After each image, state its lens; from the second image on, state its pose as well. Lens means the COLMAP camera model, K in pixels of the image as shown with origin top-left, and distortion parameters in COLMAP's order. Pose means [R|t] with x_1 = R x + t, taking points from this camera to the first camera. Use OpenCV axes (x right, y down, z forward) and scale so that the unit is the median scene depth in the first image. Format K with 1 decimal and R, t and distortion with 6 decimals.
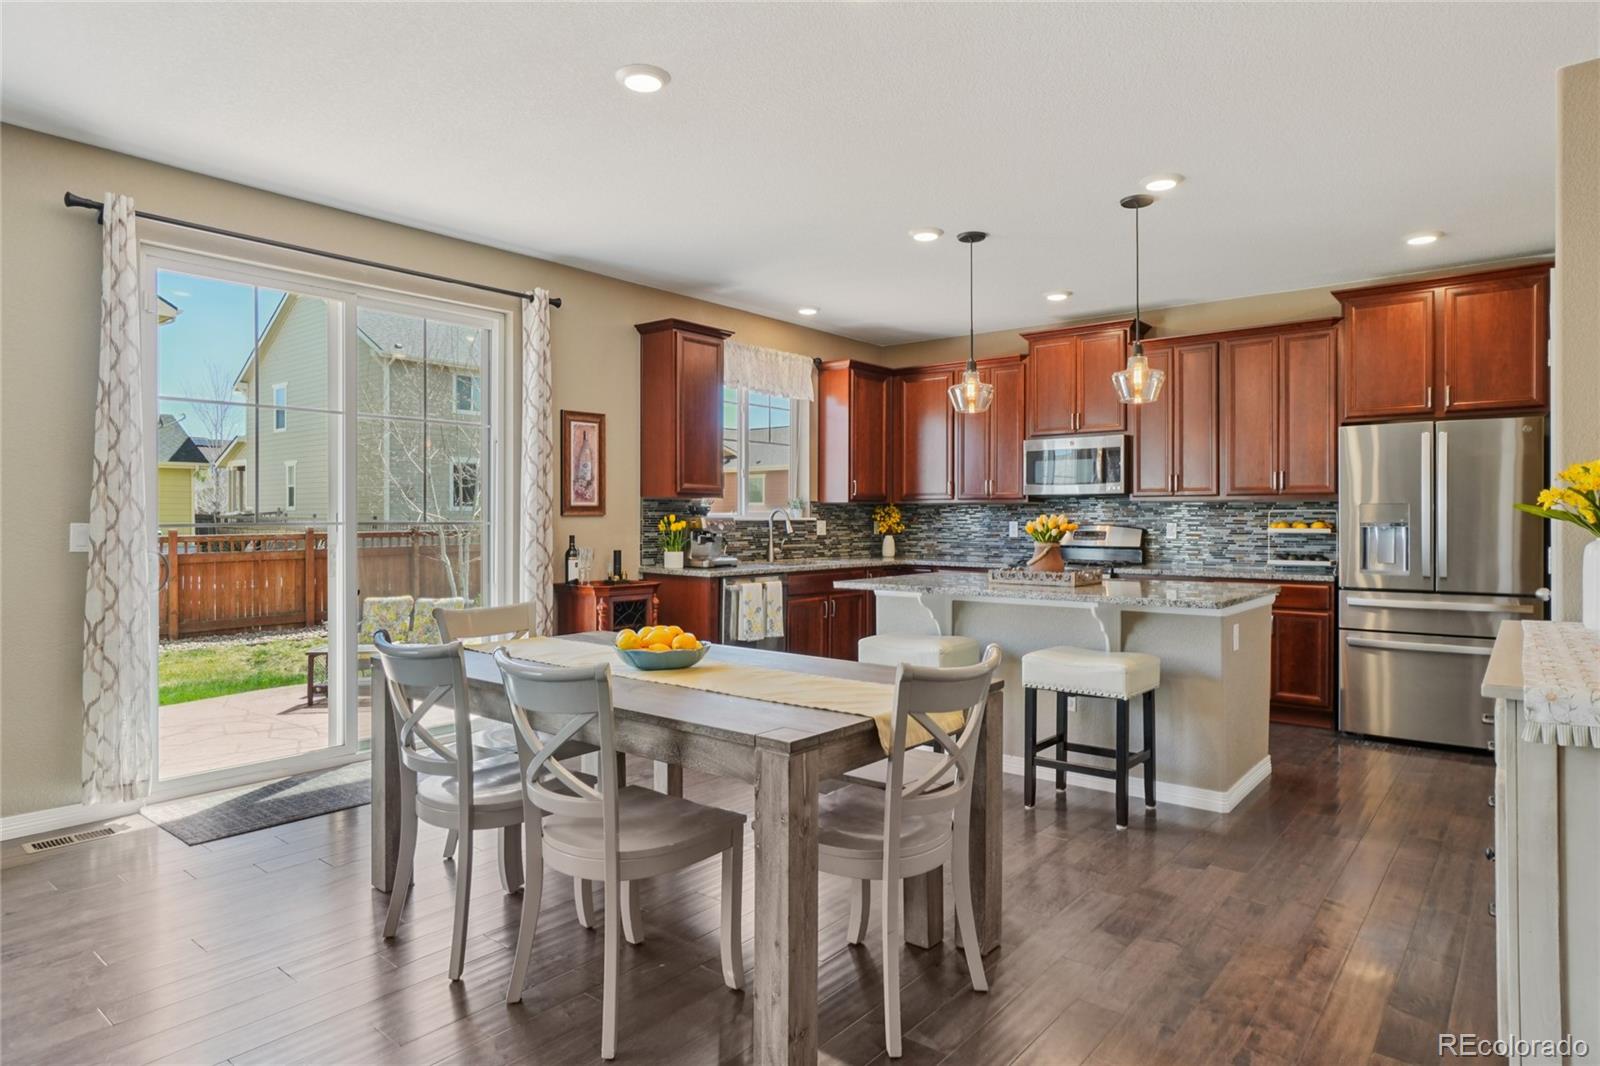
lens RADIAL K [[921.1, 0, 806.4], [0, 921.1, 520.1], [0, 0, 1]] dist [-0.005190, 0.011885]
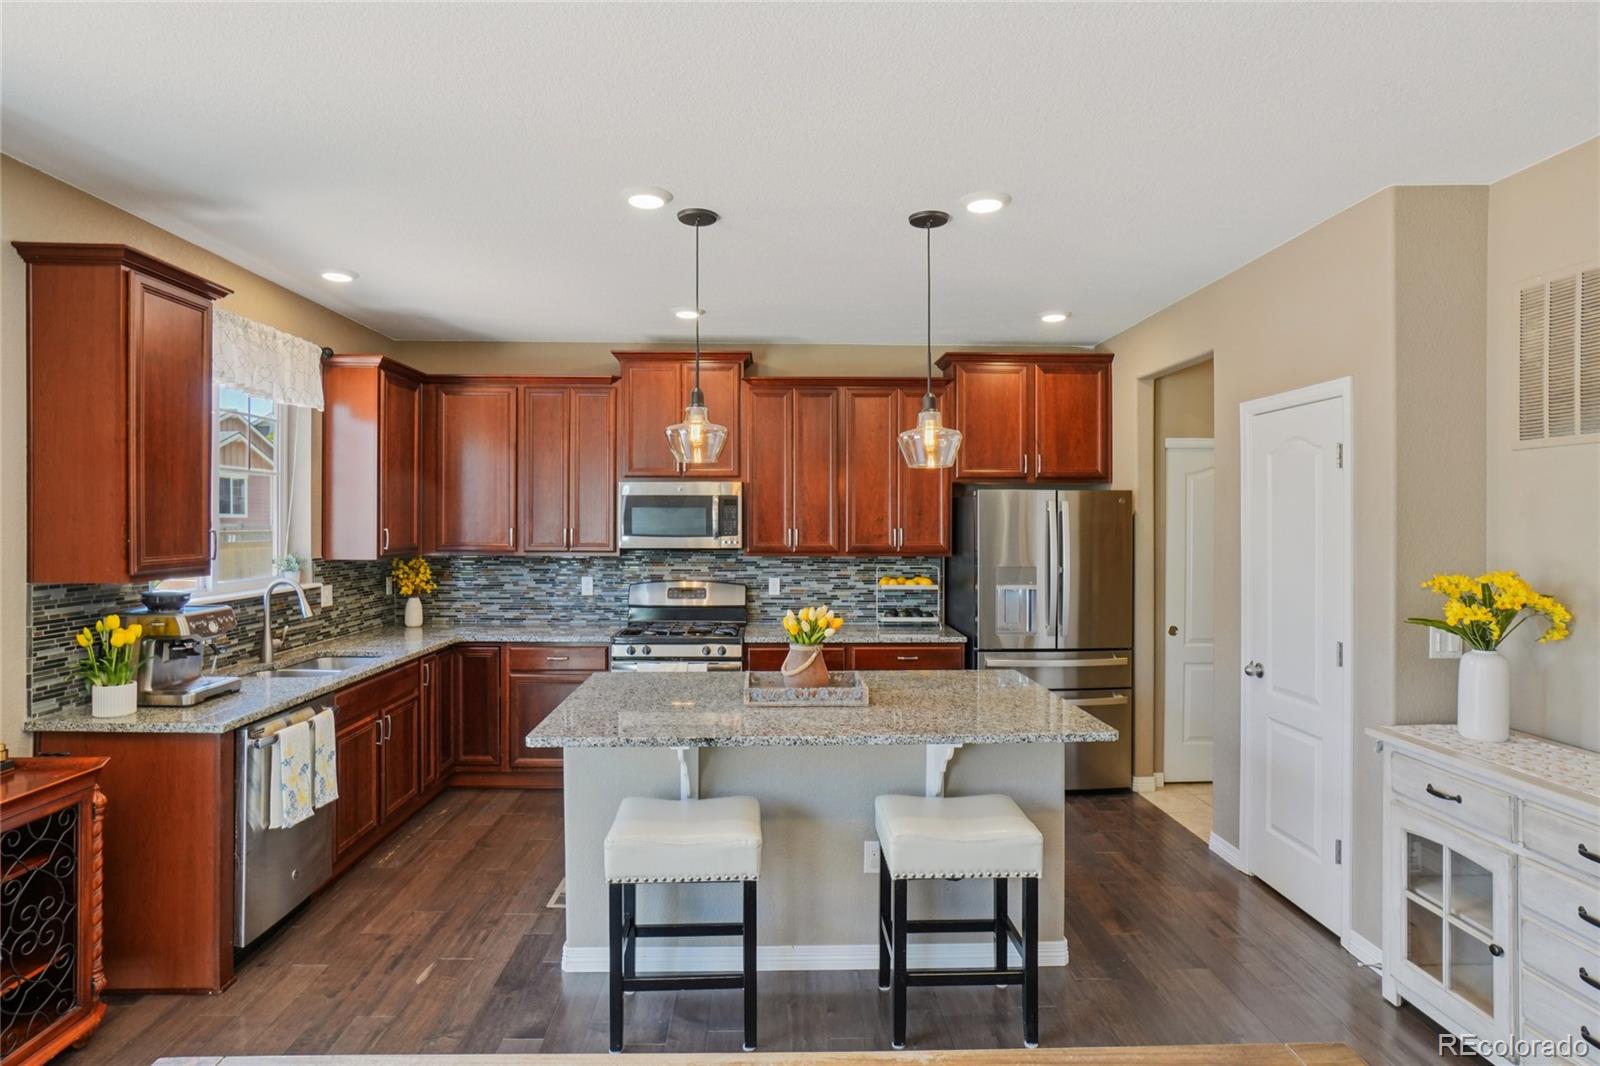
lens RADIAL K [[854.0, 0, 777.6], [0, 854.0, 523.2], [0, 0, 1]] dist [-0.011580, 0.004738]
pose [[0.770448, -0.002168, 0.637500, -0.159883], [-0.000826, 0.999990, 0.004398, -0.060724], [-0.637503, -0.003915, 0.770438, 0.372244]]
